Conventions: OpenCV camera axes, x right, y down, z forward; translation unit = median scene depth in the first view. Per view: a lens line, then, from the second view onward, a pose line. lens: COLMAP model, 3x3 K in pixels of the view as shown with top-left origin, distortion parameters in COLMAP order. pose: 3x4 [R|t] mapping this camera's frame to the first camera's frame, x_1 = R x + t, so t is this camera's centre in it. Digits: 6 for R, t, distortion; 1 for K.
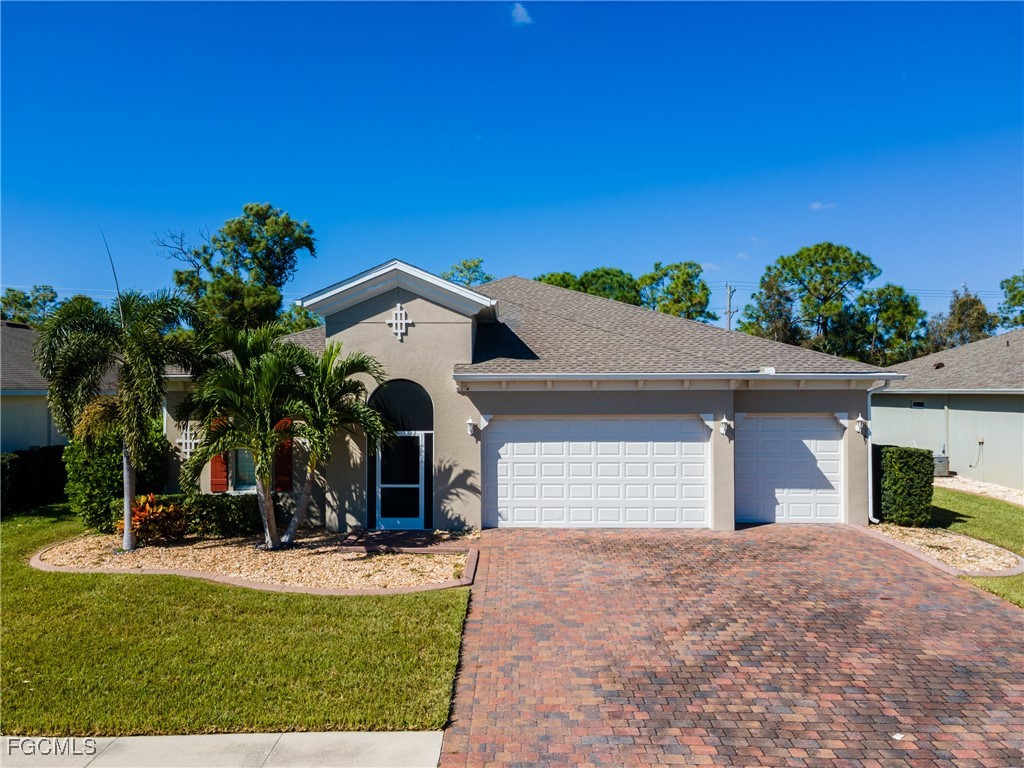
lens RADIAL K [[745.6, 0, 512.0], [0, 745.6, 384.0], [0, 0, 1]] dist [0.056812, 0.001710]
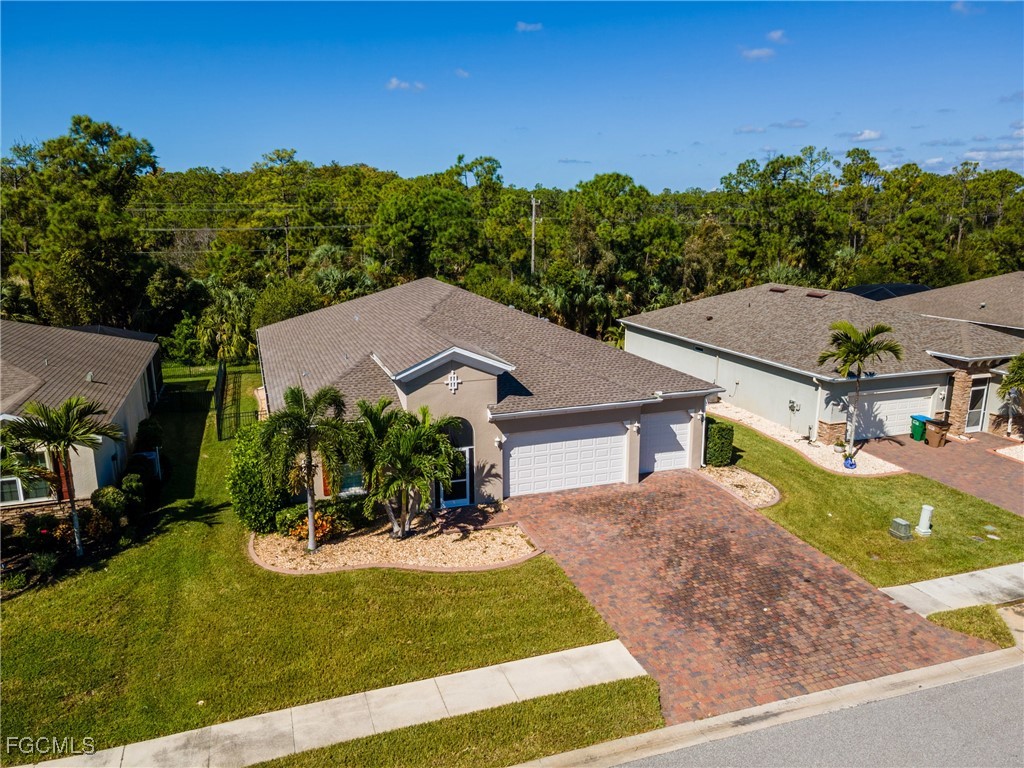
lens RADIAL K [[745.6, 0, 512.0], [0, 745.6, 384.0], [0, 0, 1]] dist [0.056812, 0.001710]
pose [[0.943113, -0.075225, 0.323851, -0.536028], [-0.002161, 0.972660, 0.232223, -0.437918], [-0.332466, -0.219712, 0.917166, -0.463233]]
